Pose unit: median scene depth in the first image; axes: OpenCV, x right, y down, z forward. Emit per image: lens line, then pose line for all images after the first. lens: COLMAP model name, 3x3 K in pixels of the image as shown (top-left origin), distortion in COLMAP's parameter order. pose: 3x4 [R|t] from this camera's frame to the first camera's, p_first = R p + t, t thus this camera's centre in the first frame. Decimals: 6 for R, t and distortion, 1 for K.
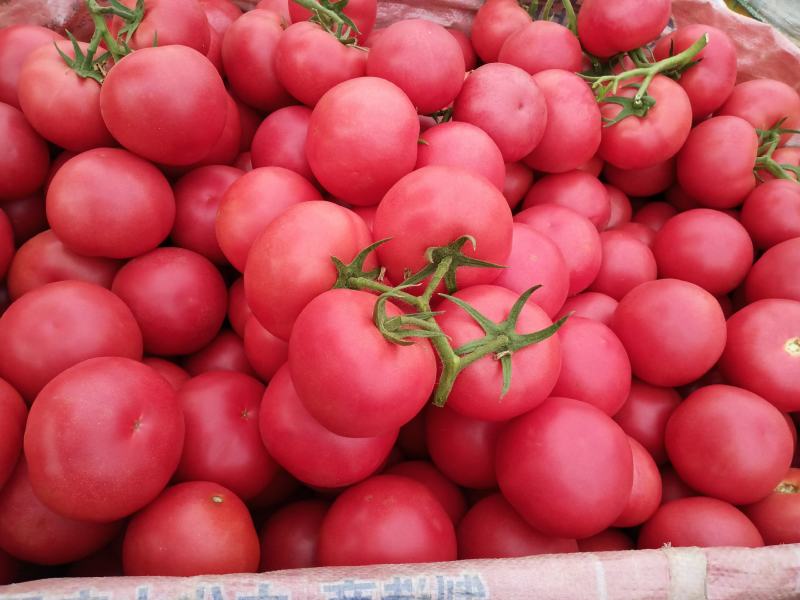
lens RADIAL K [[659.1, 0, 399.8], [0, 659.1, 300.8], [0, 0, 1]] dist [-0.015737, -0.043790]
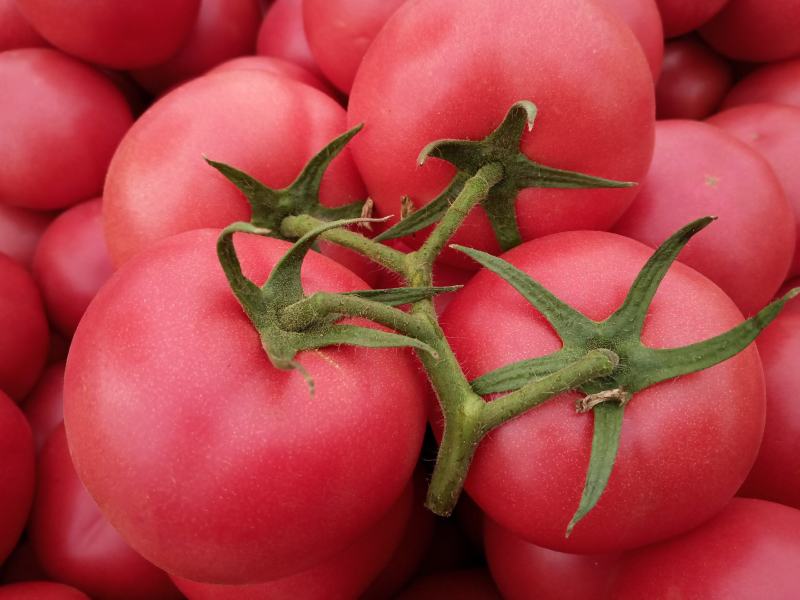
lens RADIAL K [[659.1, 0, 398.3], [0, 659.1, 316.3], [0, 0, 1]] dist [-0.015737, -0.043790]
pose [[0.957971, 0.025918, -0.285690, 0.148969], [-0.017358, 0.999322, 0.032454, 0.021869], [0.286338, -0.026131, 0.957772, 0.582036]]
